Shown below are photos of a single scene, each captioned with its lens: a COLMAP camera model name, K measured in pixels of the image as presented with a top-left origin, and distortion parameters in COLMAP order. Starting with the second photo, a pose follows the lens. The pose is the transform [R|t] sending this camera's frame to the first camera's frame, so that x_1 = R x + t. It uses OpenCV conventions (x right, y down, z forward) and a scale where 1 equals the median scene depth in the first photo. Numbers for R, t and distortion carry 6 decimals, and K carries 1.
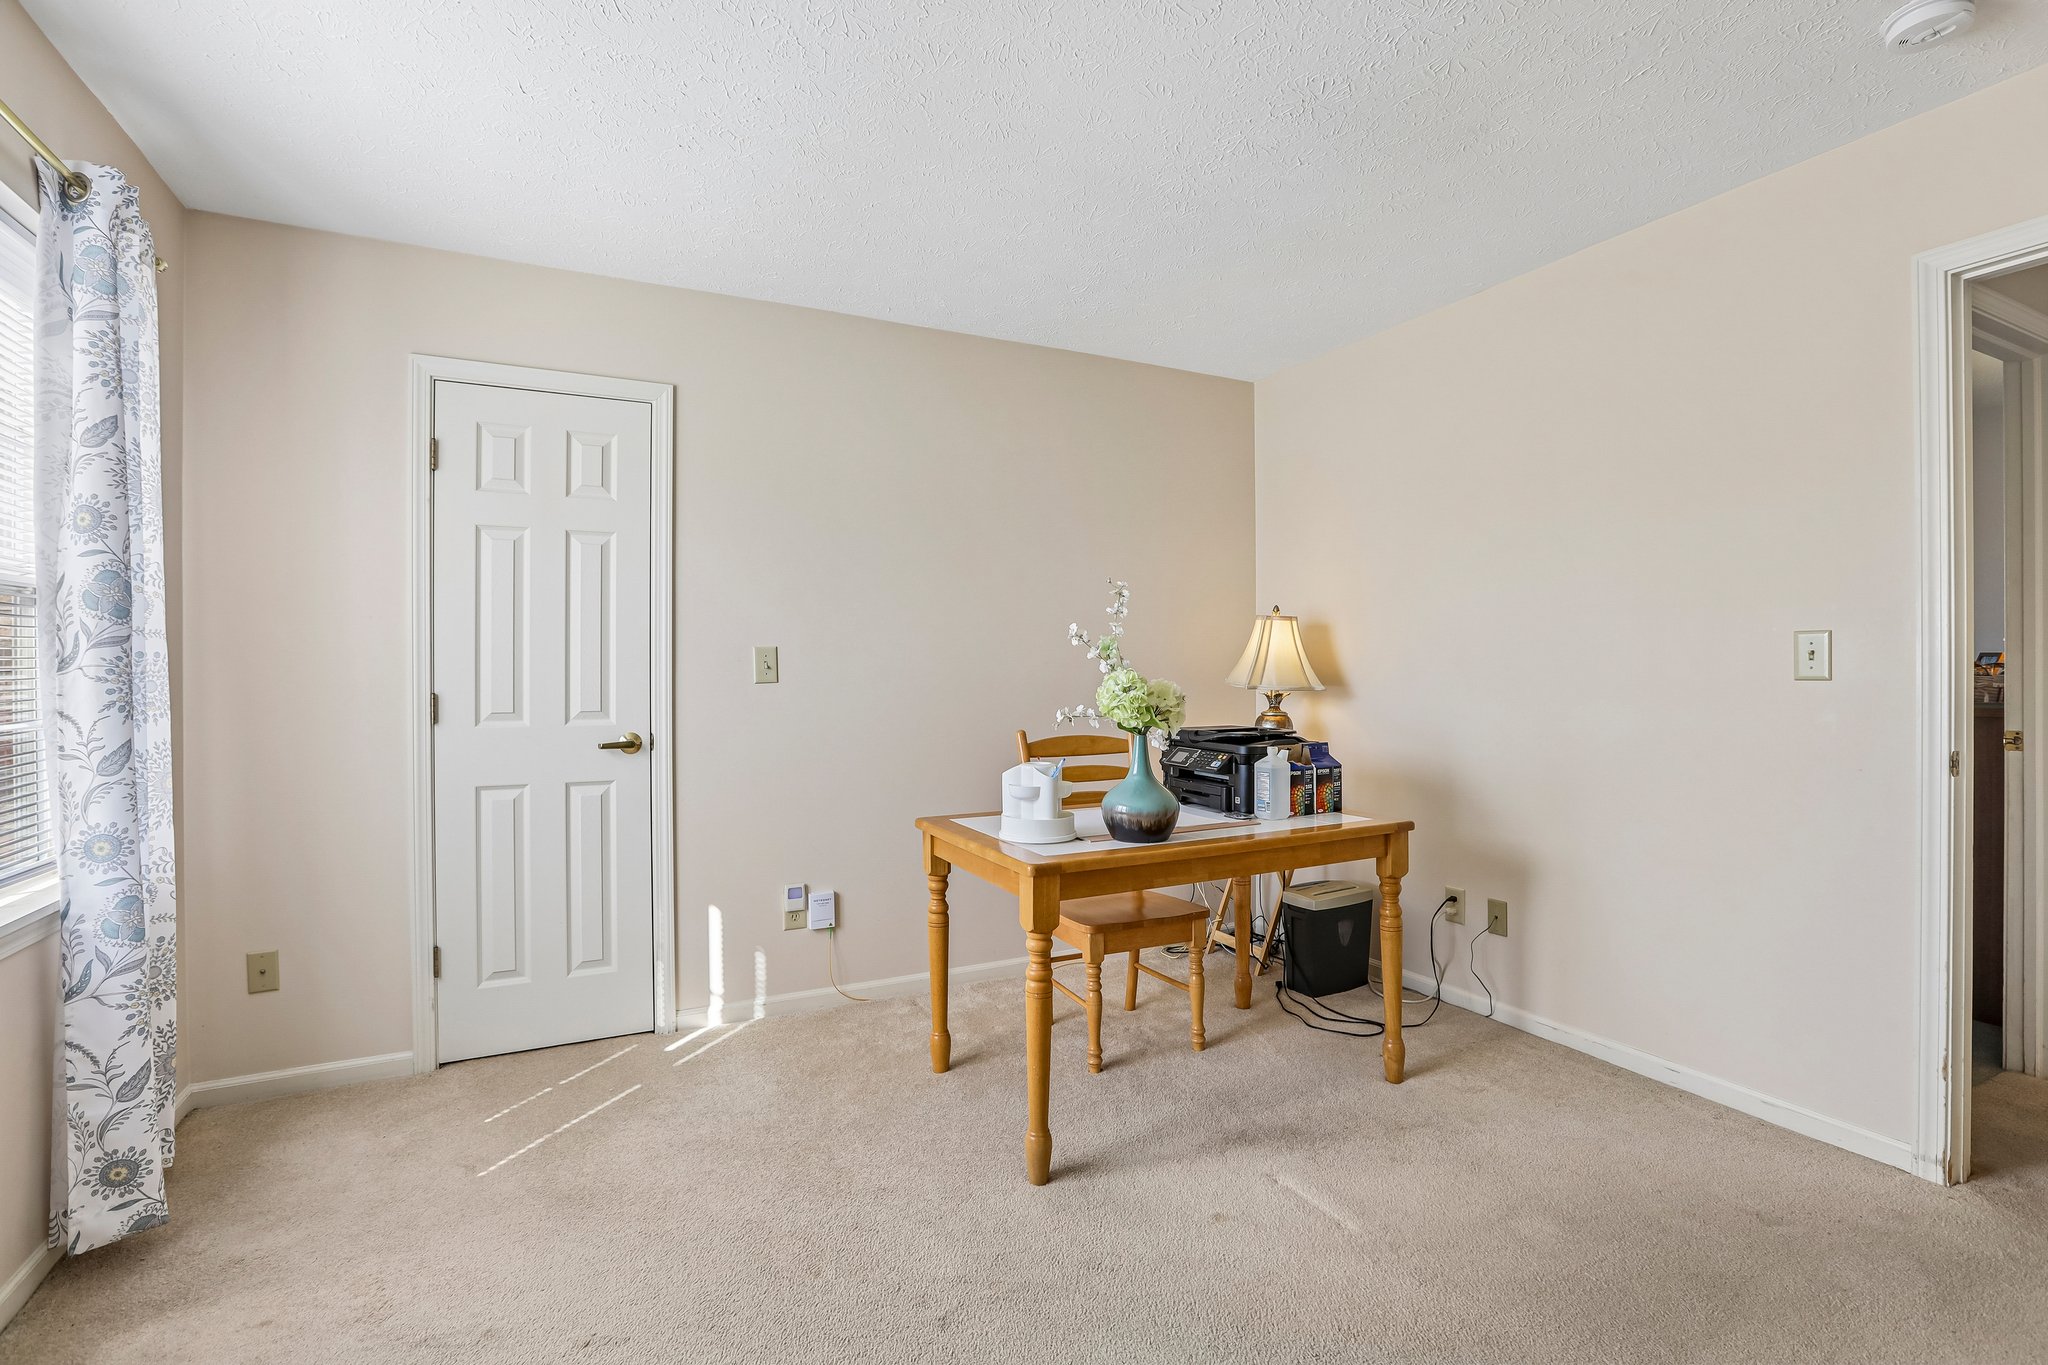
lens RADIAL K [[934.8, 0, 1026.9], [0, 934.8, 672.4], [0, 0, 1]] dist [-0.054901, 0.019101]
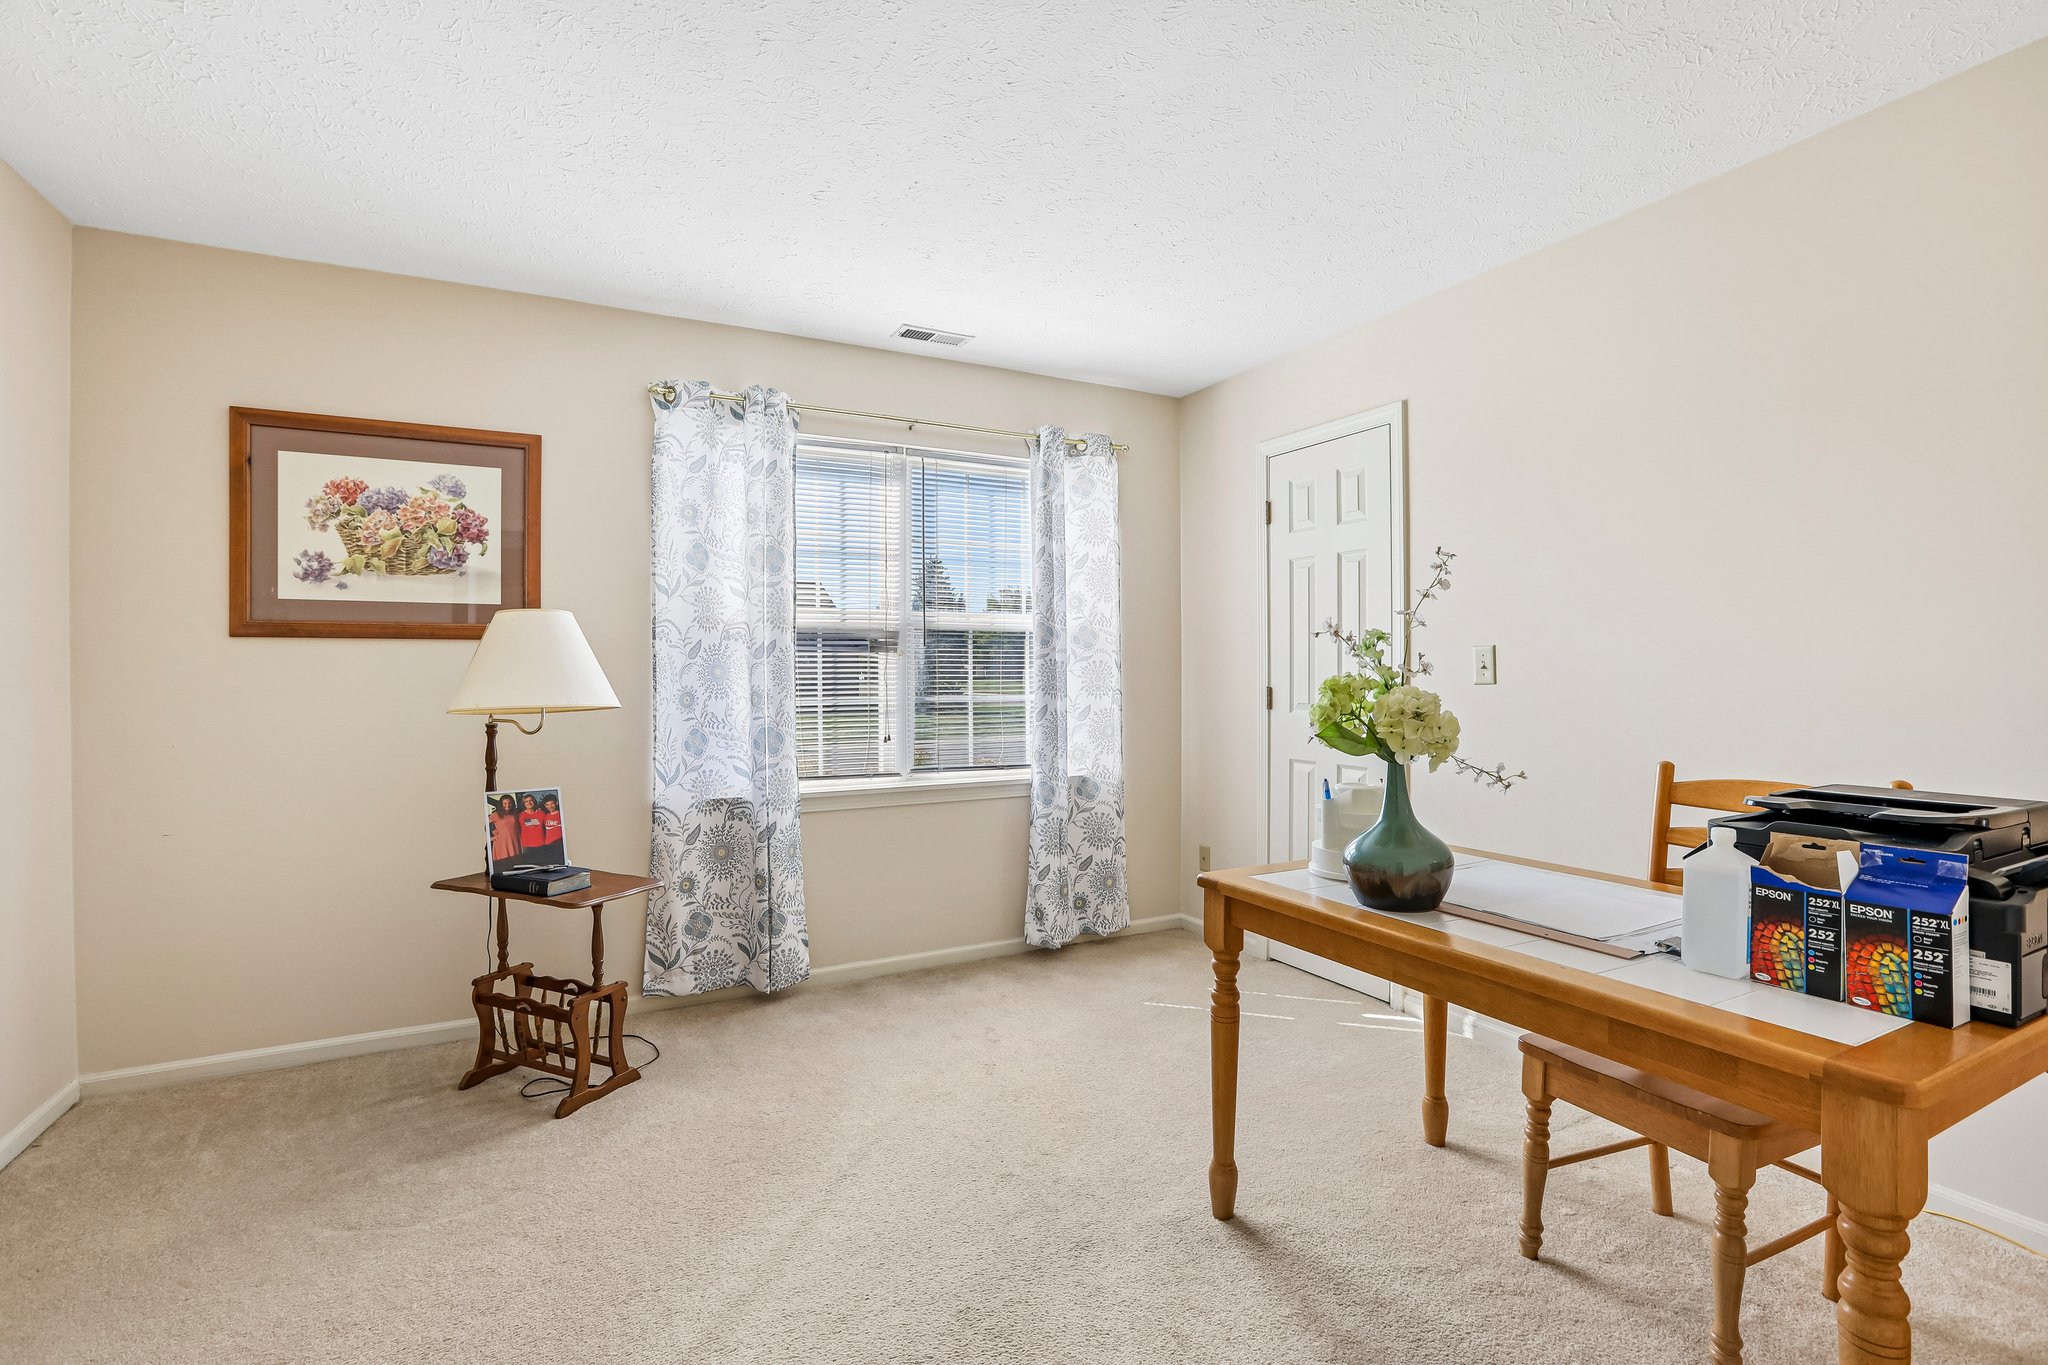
lens RADIAL K [[934.8, 0, 1026.9], [0, 934.8, 672.4], [0, 0, 1]] dist [-0.054901, 0.019101]
pose [[0.021807, 0.006959, -0.999738, 0.740227], [0.003232, 0.999970, 0.007031, -0.009597], [0.999757, -0.003384, 0.021784, 0.607682]]
